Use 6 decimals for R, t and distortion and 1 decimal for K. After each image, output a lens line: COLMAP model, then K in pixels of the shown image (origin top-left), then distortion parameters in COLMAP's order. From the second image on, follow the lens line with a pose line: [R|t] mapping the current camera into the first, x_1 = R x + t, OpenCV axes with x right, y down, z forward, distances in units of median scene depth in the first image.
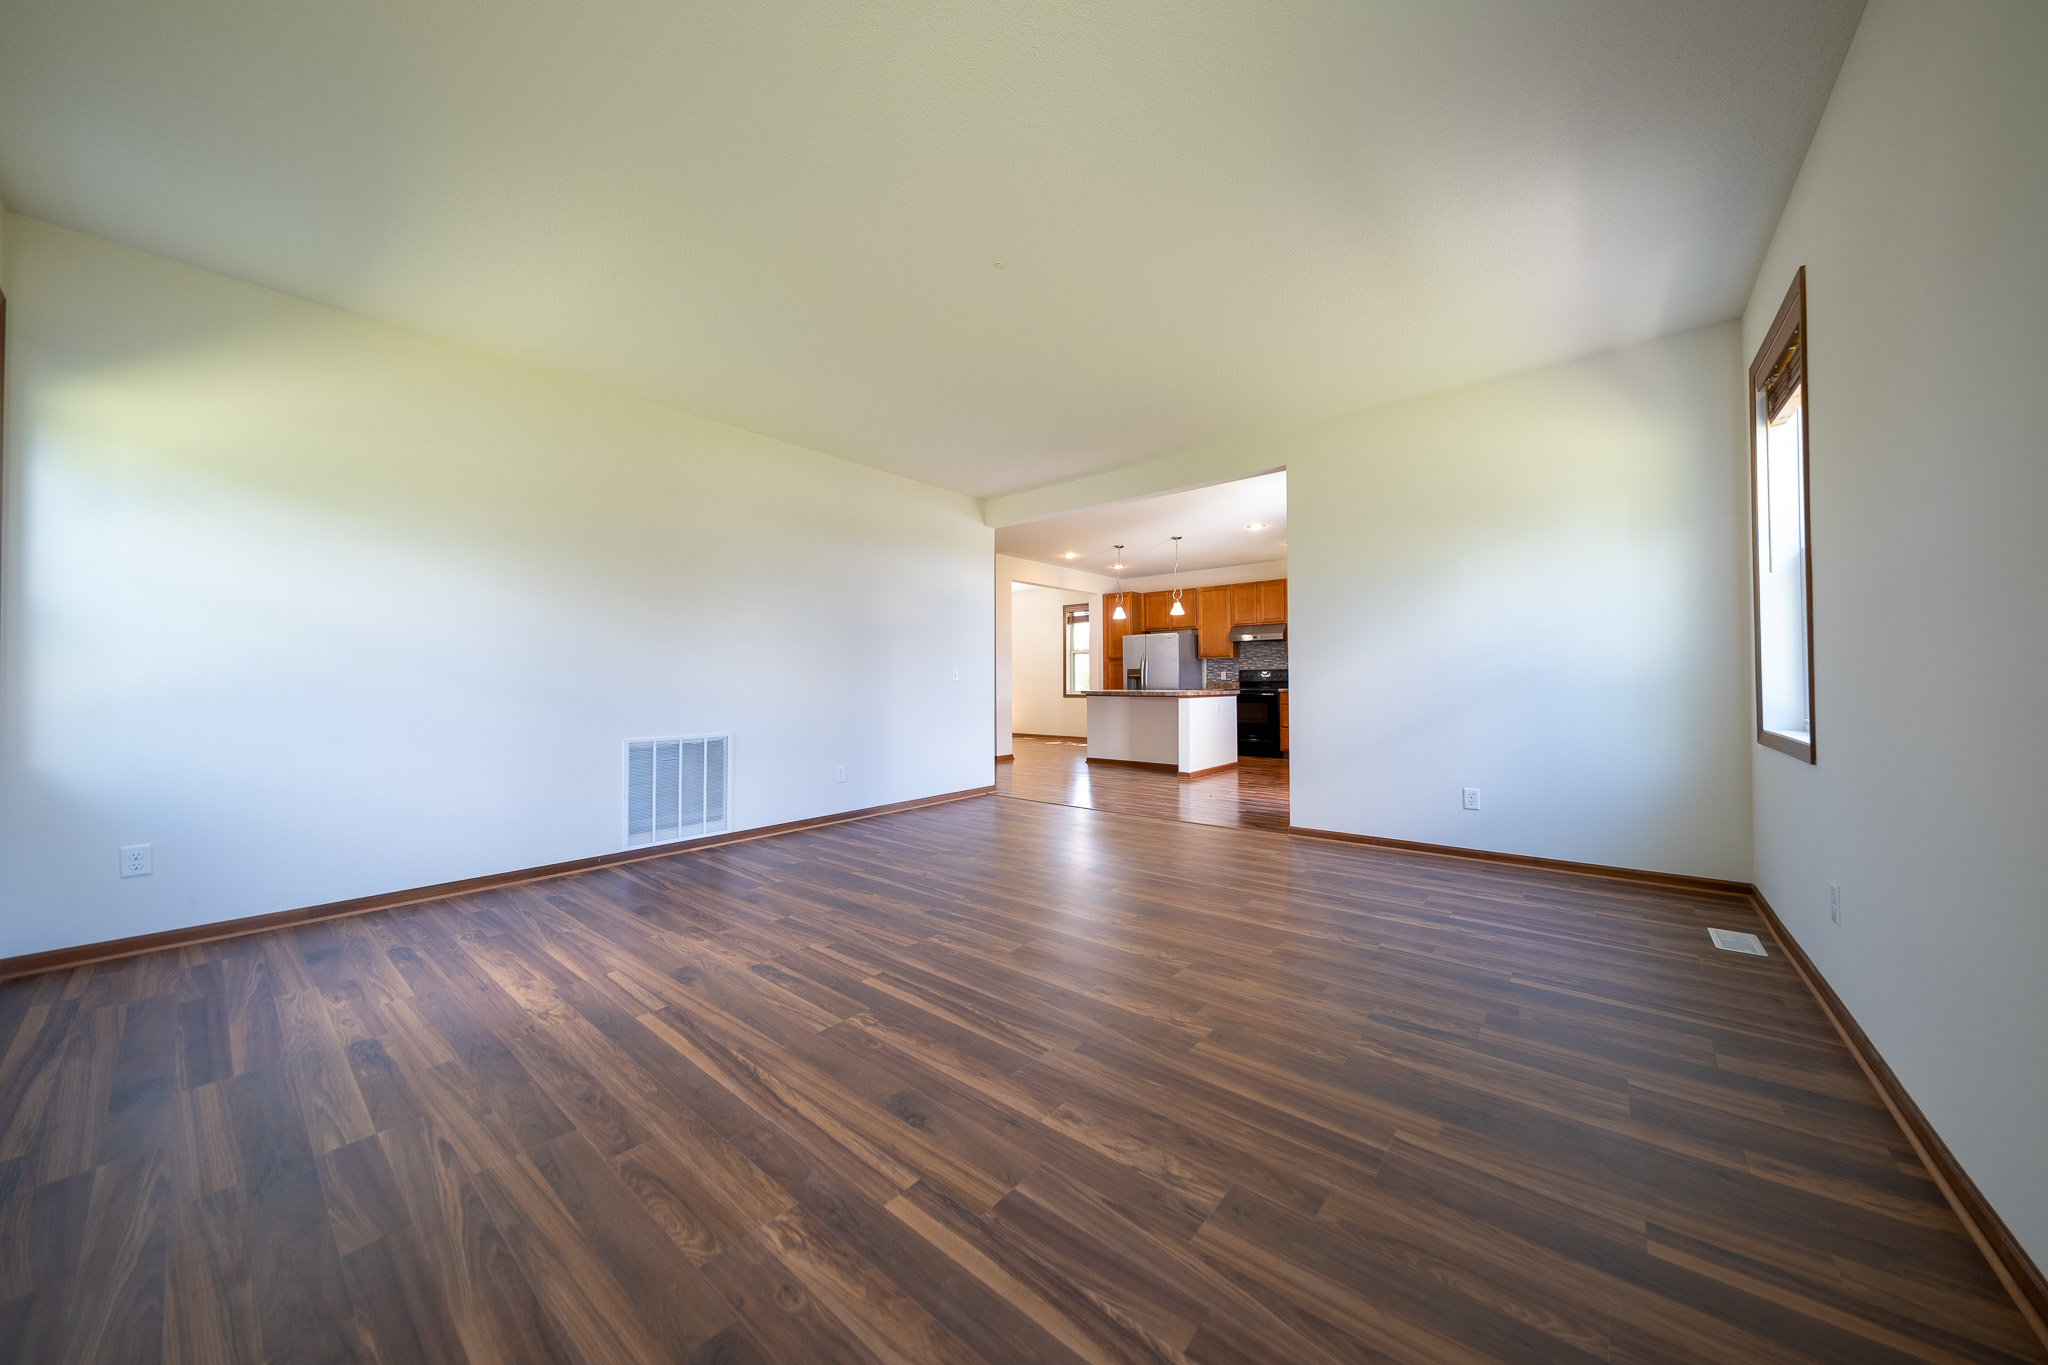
lens RADIAL K [[688.9, 0, 1020.9], [0, 688.9, 672.5], [0, 0, 1]] dist [0.006342, -0.002217]
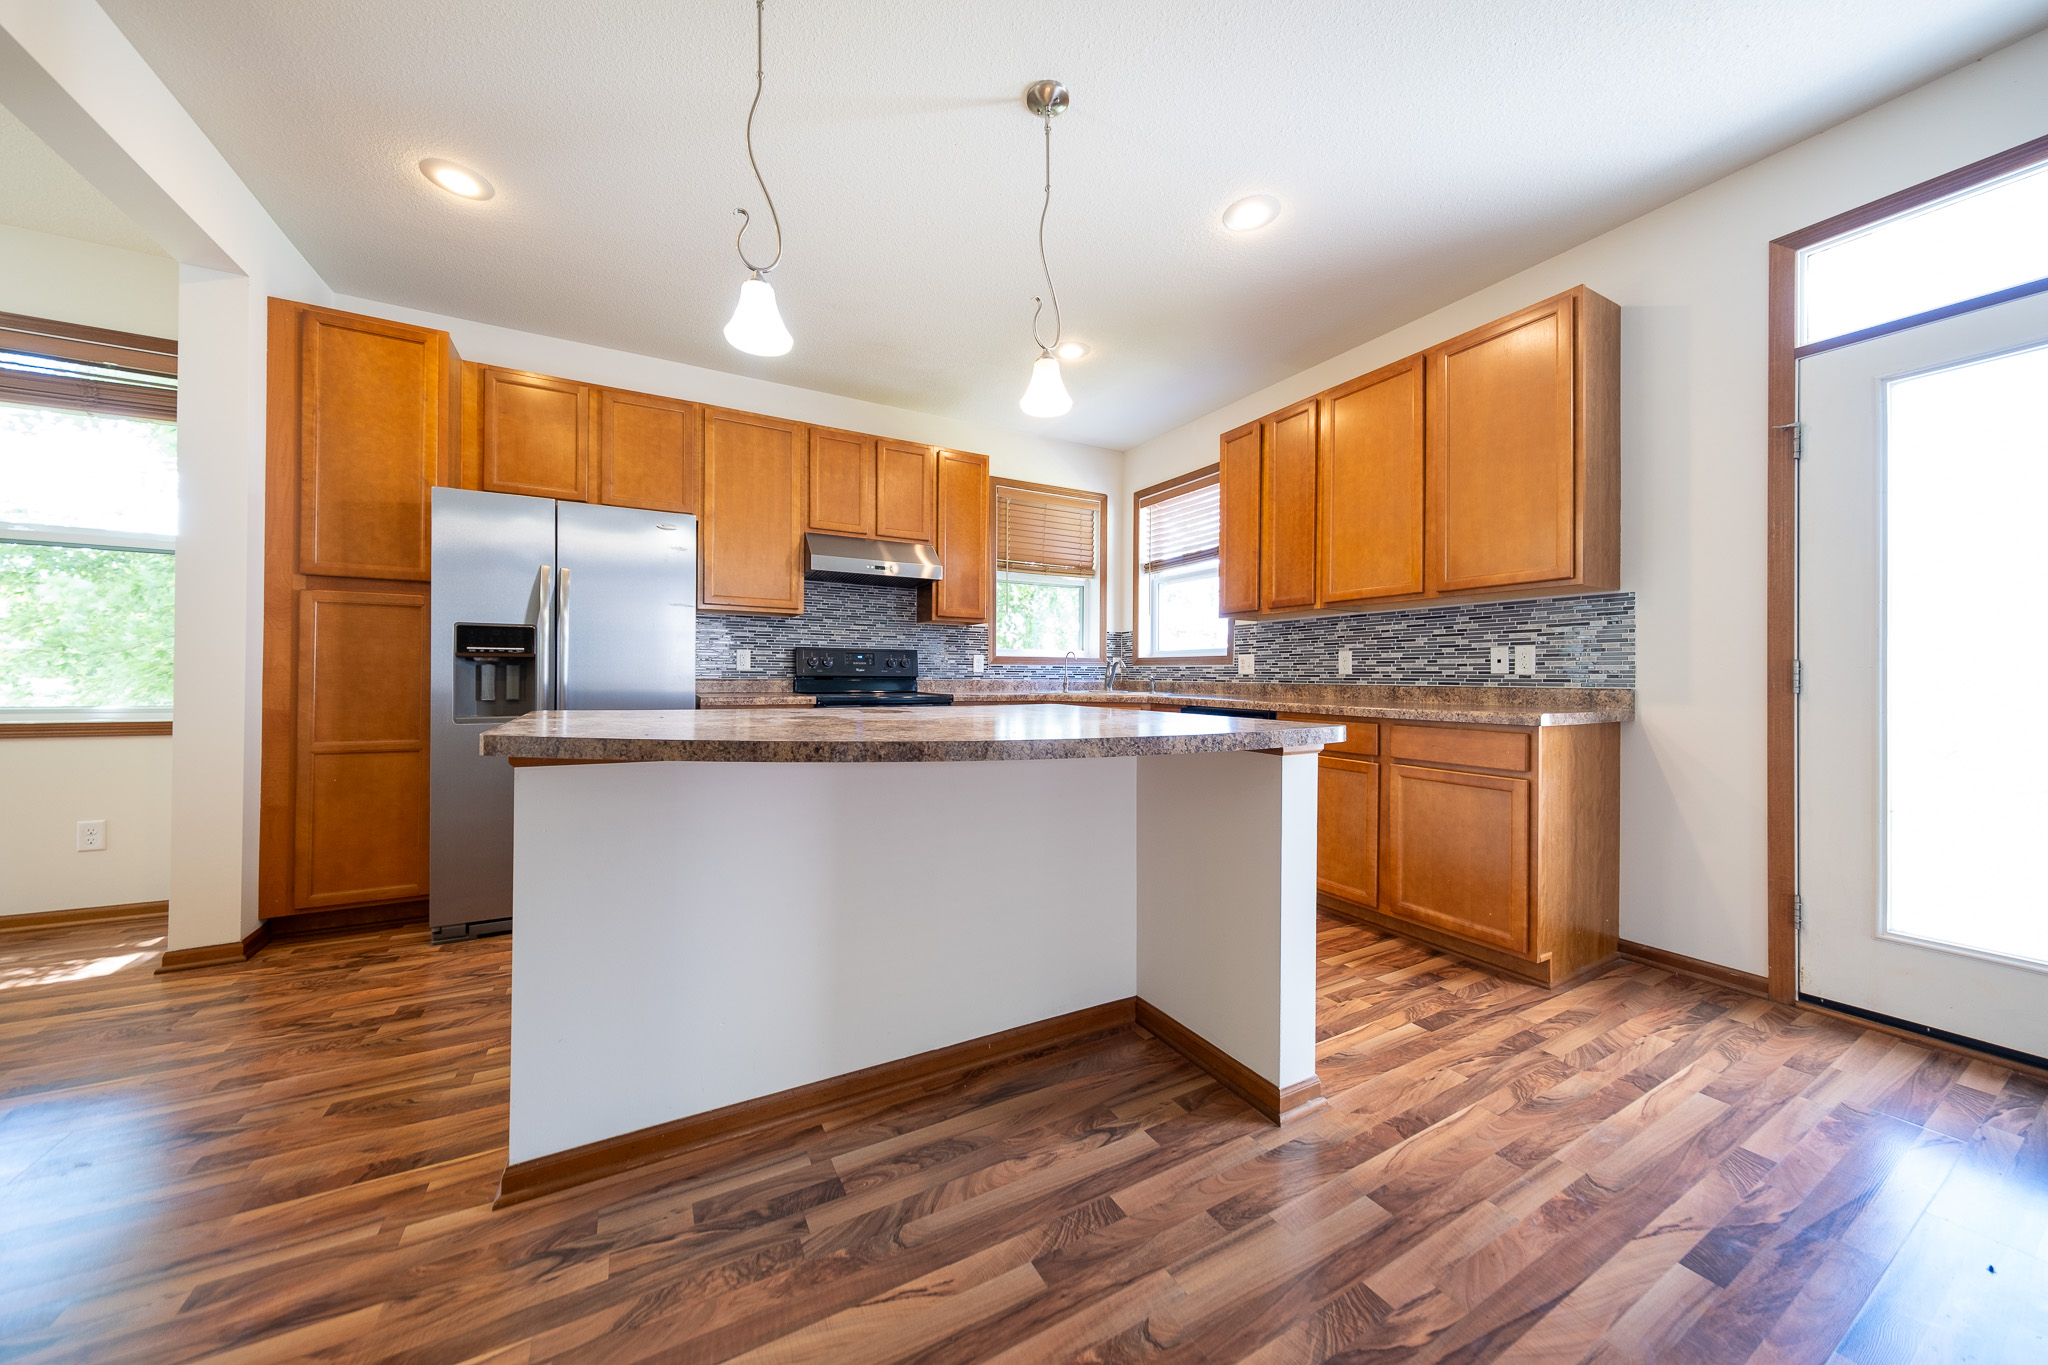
lens RADIAL K [[688.9, 0, 1017.7], [0, 688.9, 676.1], [0, 0, 1]] dist [0.006342, -0.002217]
pose [[0.359190, 0.008233, 0.933228, -0.009358], [-0.017029, 0.999852, -0.002267, 0.011985], [-0.933109, -0.015078, 0.359277, 0.731715]]
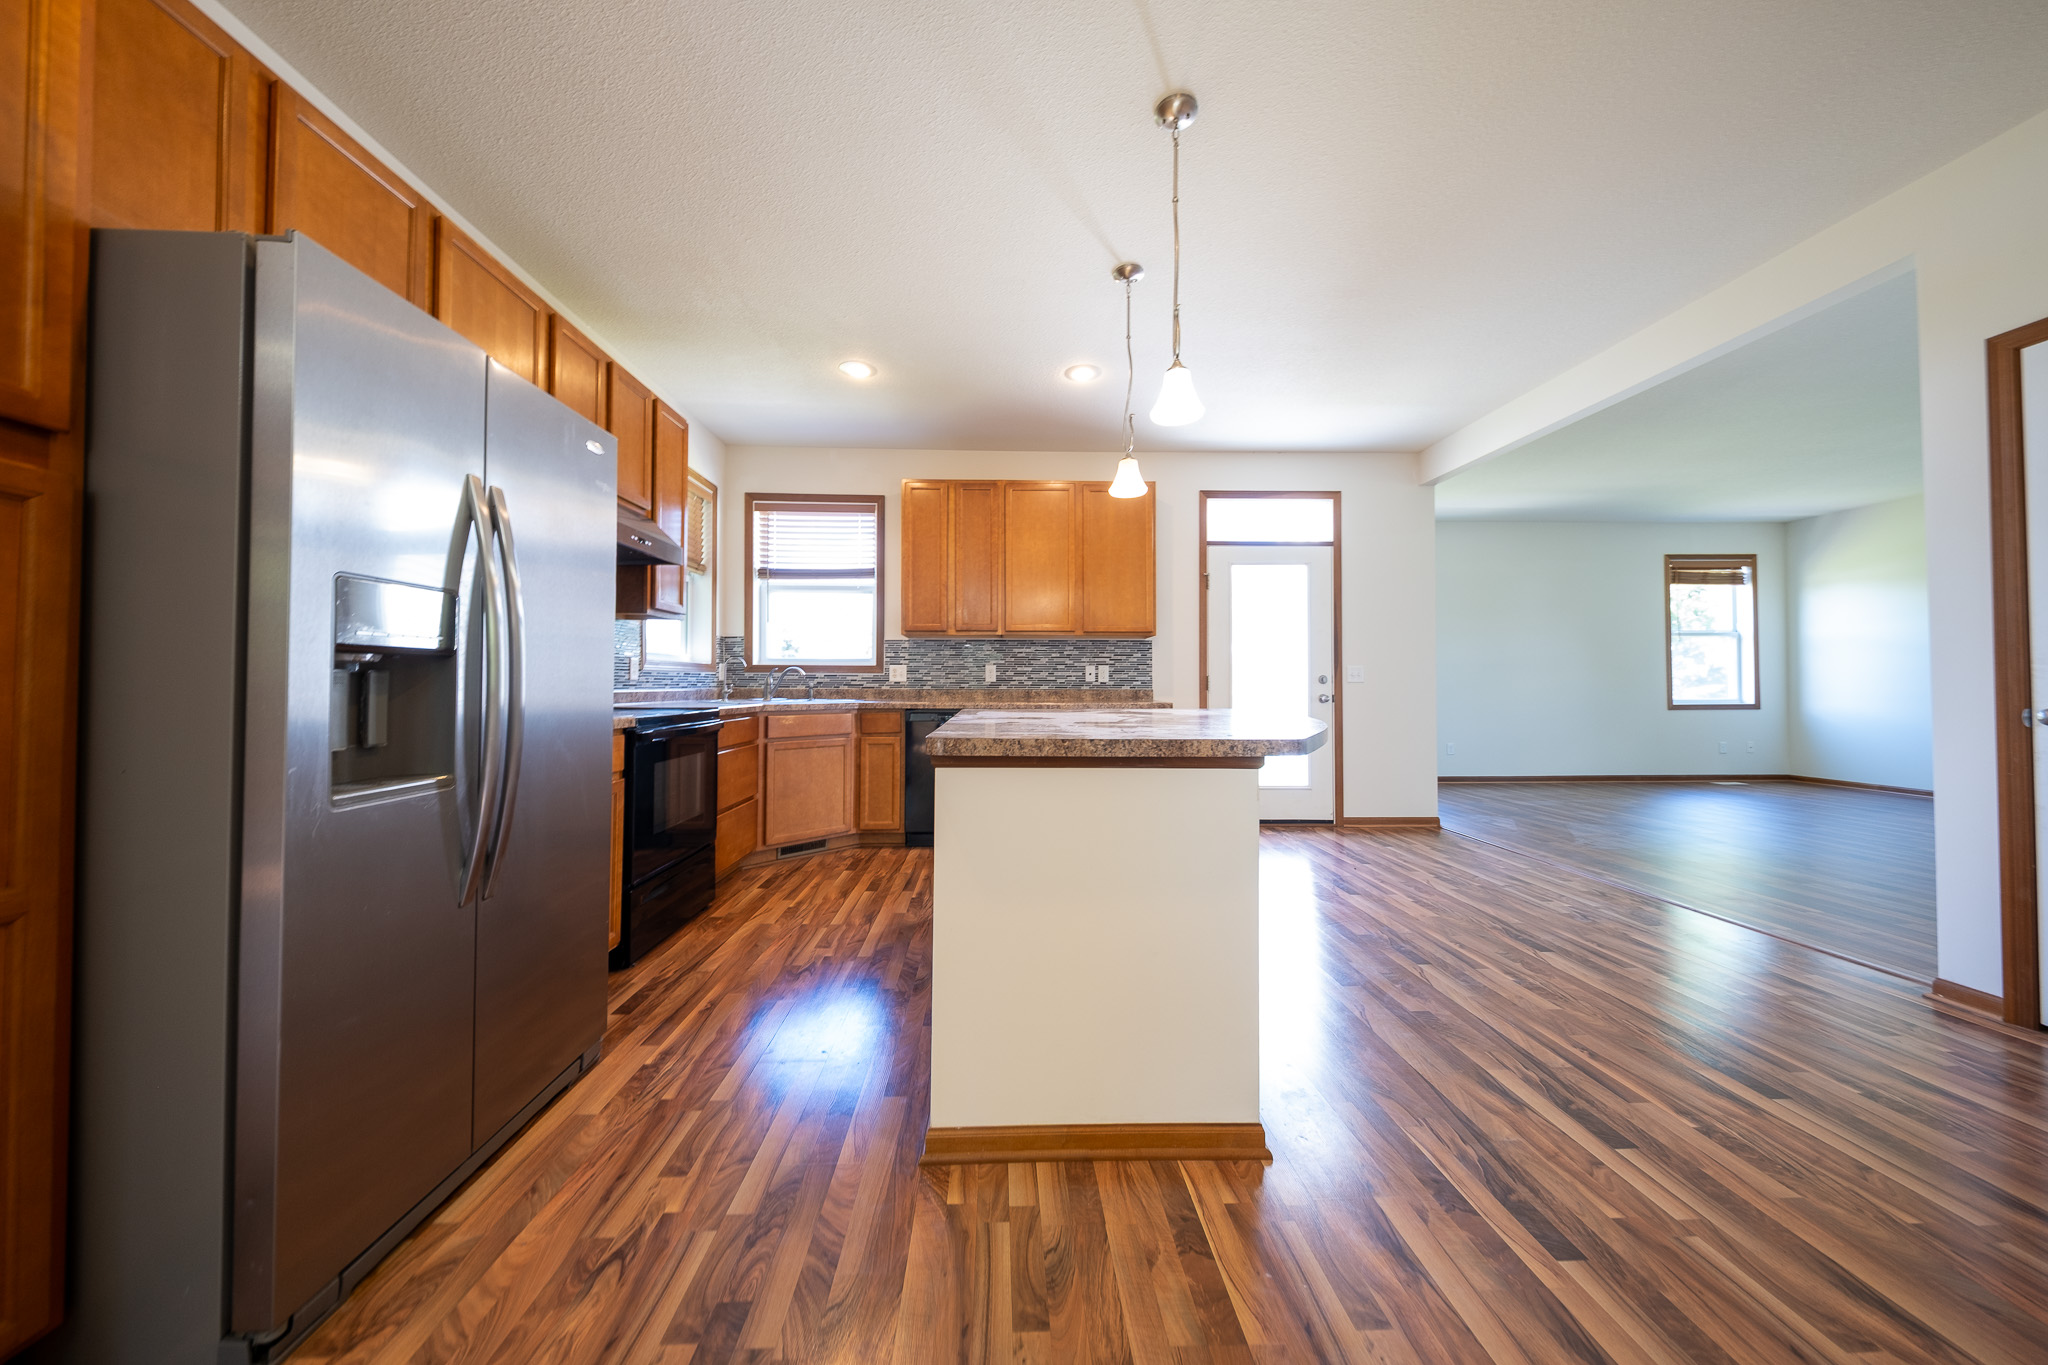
lens RADIAL K [[688.9, 0, 1017.4], [0, 688.9, 672.8], [0, 0, 1]] dist [0.006342, -0.002217]
pose [[-0.666496, 0.015654, 0.745344, 0.002115], [-0.005107, 0.999660, -0.025562, 0.013455], [-0.745491, -0.020844, -0.666189, 1.016054]]
